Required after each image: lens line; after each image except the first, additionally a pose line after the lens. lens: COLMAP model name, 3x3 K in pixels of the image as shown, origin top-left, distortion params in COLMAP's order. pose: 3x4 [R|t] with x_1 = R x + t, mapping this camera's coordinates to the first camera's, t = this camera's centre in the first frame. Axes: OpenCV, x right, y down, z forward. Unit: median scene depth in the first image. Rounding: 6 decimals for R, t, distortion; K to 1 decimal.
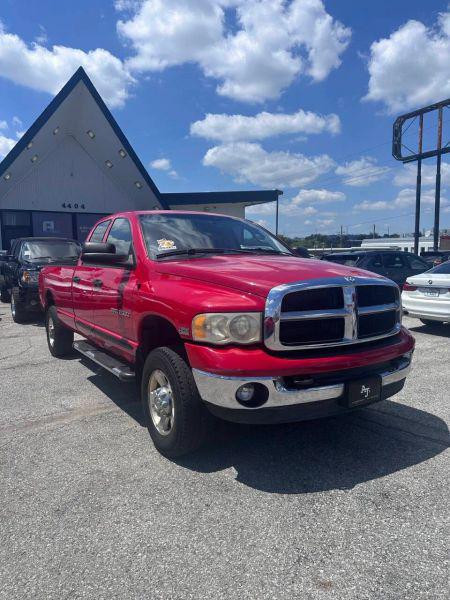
lens RADIAL K [[424.9, 0, 225.8], [0, 424.9, 297.1], [0, 0, 1]] dist [0.035723, -0.042532]
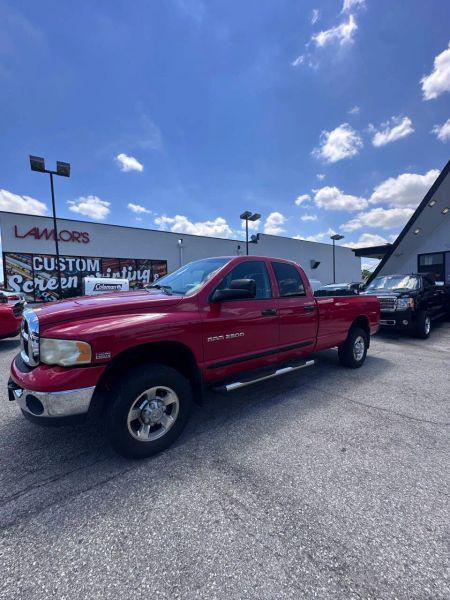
lens RADIAL K [[241.1, 0, 225.9], [0, 241.1, 302.4], [0, 0, 1]] dist [-0.005207, 0.001292]
pose [[0.080766, 0.049862, -0.995485, 0.976512], [-0.080485, 0.995813, 0.043349, -0.130996], [0.993478, 0.076620, 0.084441, 1.350080]]
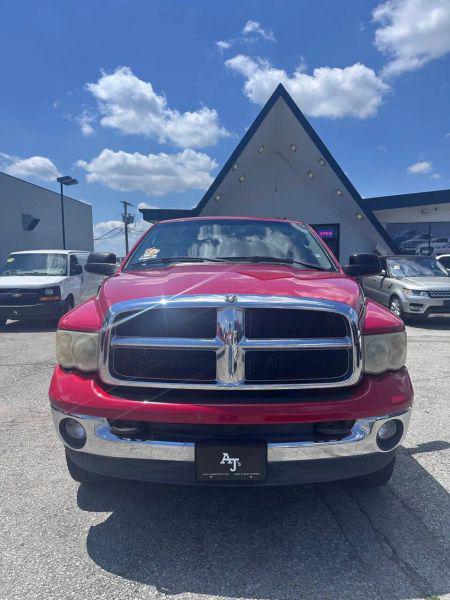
lens RADIAL K [[424.9, 0, 224.4], [0, 424.9, 303.8], [0, 0, 1]] dist [0.035723, -0.042532]
pose [[0.832506, 0.047990, -0.551934, 0.563099], [-0.054810, 0.998488, 0.004146, -0.028391], [0.551298, 0.026800, 0.833878, 0.346148]]
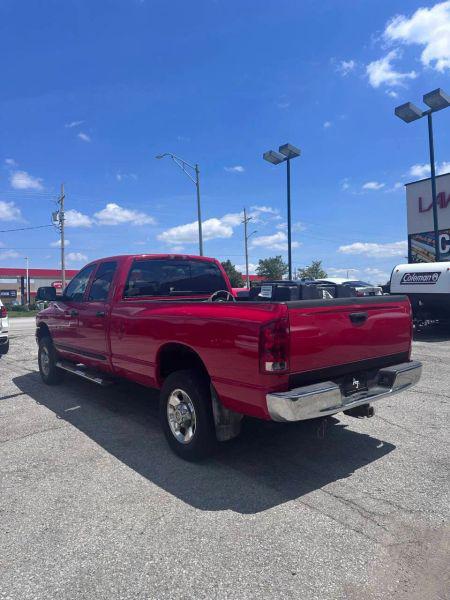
lens RADIAL K [[428.9, 0, 225.4], [0, 428.9, 296.7], [0, 0, 1]] dist [0.054059, -0.002299]
pose [[-0.997071, 0.034657, -0.068183, -0.304484], [0.027813, 0.994710, 0.098890, -0.291534], [0.071249, 0.096704, -0.992760, 3.260871]]
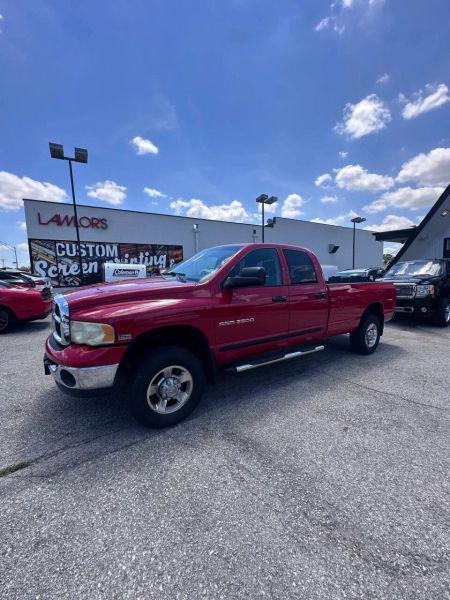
lens RADIAL K [[241.1, 0, 225.8], [0, 241.1, 302.9], [0, 0, 1]] dist [-0.005207, 0.001292]
pose [[0.016234, 0.113799, -0.993371, 1.015688], [-0.083021, 0.990225, 0.112082, -0.139829], [0.996416, 0.080651, 0.025523, 1.360699]]
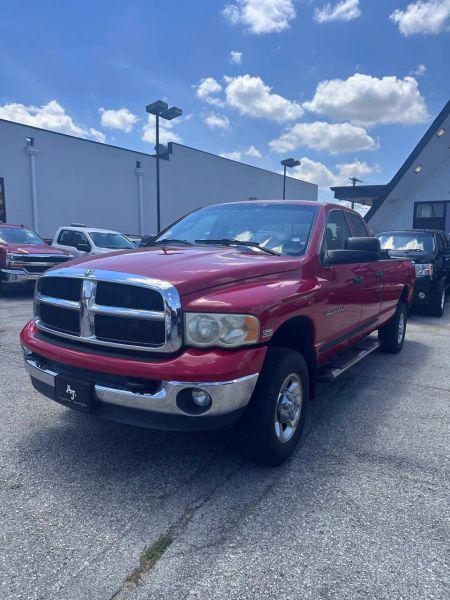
lens RADIAL K [[424.9, 0, 223.5], [0, 424.9, 304.9], [0, 0, 1]] dist [0.035723, -0.042532]
pose [[0.409215, 0.140379, -0.901575, 1.048264], [-0.109767, 0.988492, 0.104090, -0.082881], [0.905812, 0.056368, 0.419914, 0.742095]]
